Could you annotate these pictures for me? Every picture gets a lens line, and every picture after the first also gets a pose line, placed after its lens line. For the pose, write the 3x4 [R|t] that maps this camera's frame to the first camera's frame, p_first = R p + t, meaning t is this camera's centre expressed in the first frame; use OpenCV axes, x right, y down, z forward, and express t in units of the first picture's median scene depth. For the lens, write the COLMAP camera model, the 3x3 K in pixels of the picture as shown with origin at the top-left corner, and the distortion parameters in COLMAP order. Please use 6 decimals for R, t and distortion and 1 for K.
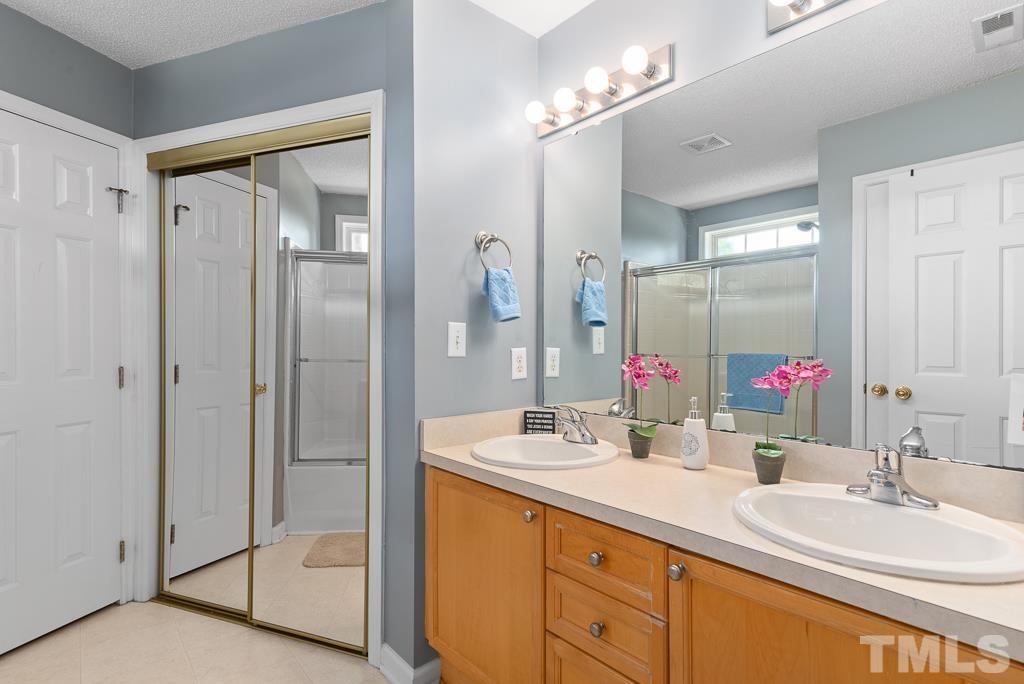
lens RADIAL K [[503.9, 0, 515.5], [0, 503.9, 345.1], [0, 0, 1]] dist [-0.000796, -0.000575]
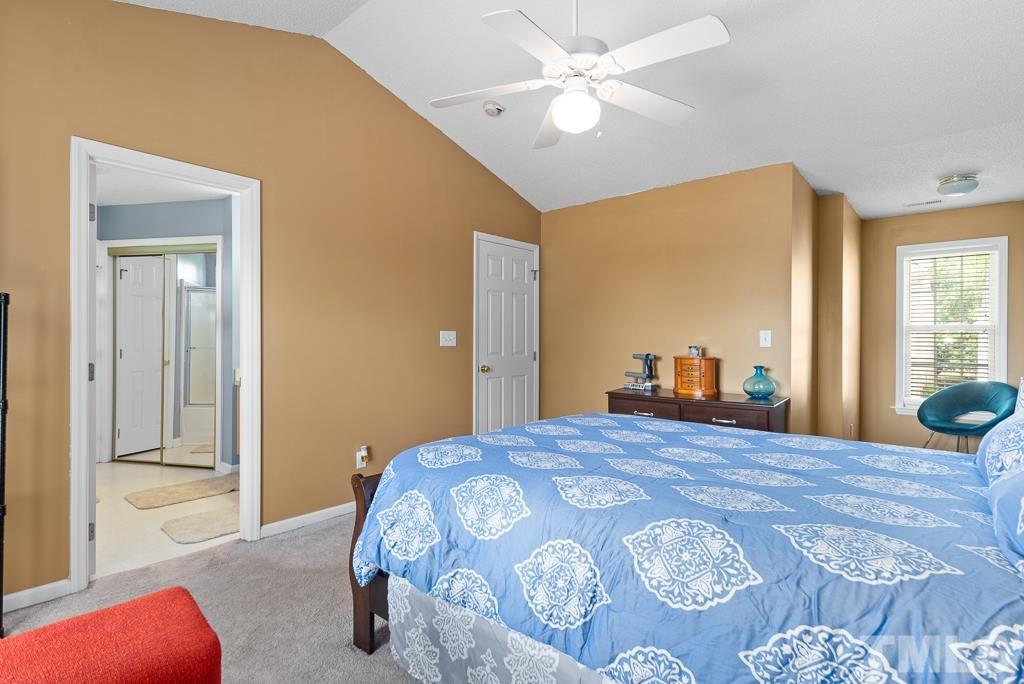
lens RADIAL K [[508.3, 0, 505.0], [0, 508.3, 345.5], [0, 0, 1]] dist [-0.000951, -0.000929]
pose [[0.992722, 0.000011, 0.120431, 0.607132], [-0.001359, 0.999937, 0.011113, -0.001688], [-0.120424, -0.011196, 0.992659, -1.209733]]
